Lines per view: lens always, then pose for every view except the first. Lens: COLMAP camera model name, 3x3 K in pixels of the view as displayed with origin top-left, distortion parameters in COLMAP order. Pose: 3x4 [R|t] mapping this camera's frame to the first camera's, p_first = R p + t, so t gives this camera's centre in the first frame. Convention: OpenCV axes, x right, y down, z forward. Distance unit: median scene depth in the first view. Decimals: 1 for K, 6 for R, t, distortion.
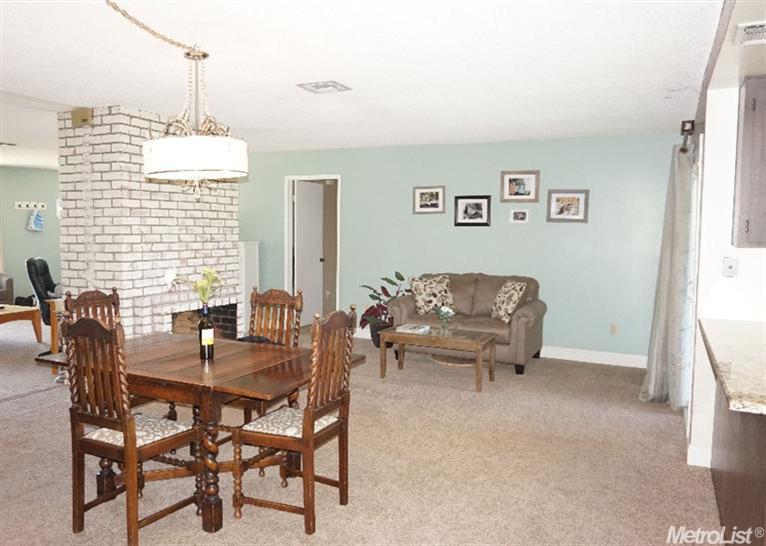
lens RADIAL K [[614.2, 0, 381.6], [0, 614.2, 273.6], [0, 0, 1]] dist [-0.006241, -0.000659]
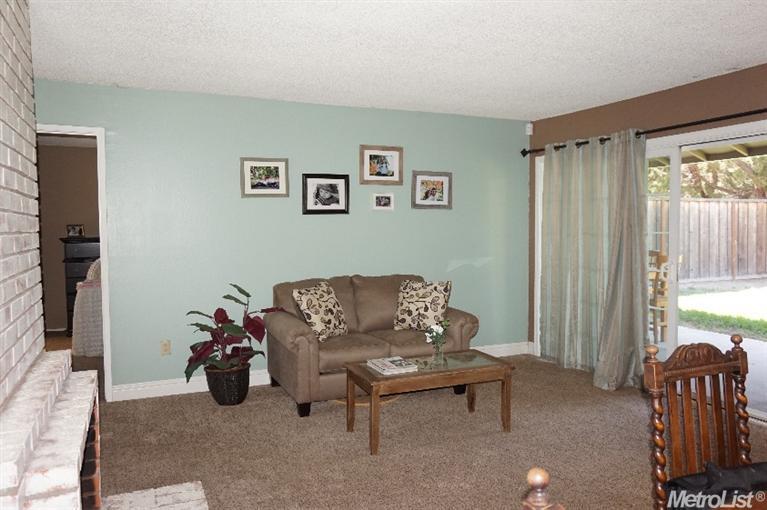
lens RADIAL K [[571.7, 0, 383.7], [0, 571.7, 251.9], [0, 0, 1]] dist [0.008464, 0.000390]
pose [[0.654796, -0.054556, 0.753834, -0.344731], [0.069661, 0.997502, 0.011682, -0.034375], [-0.752588, 0.044863, 0.656961, 0.489117]]
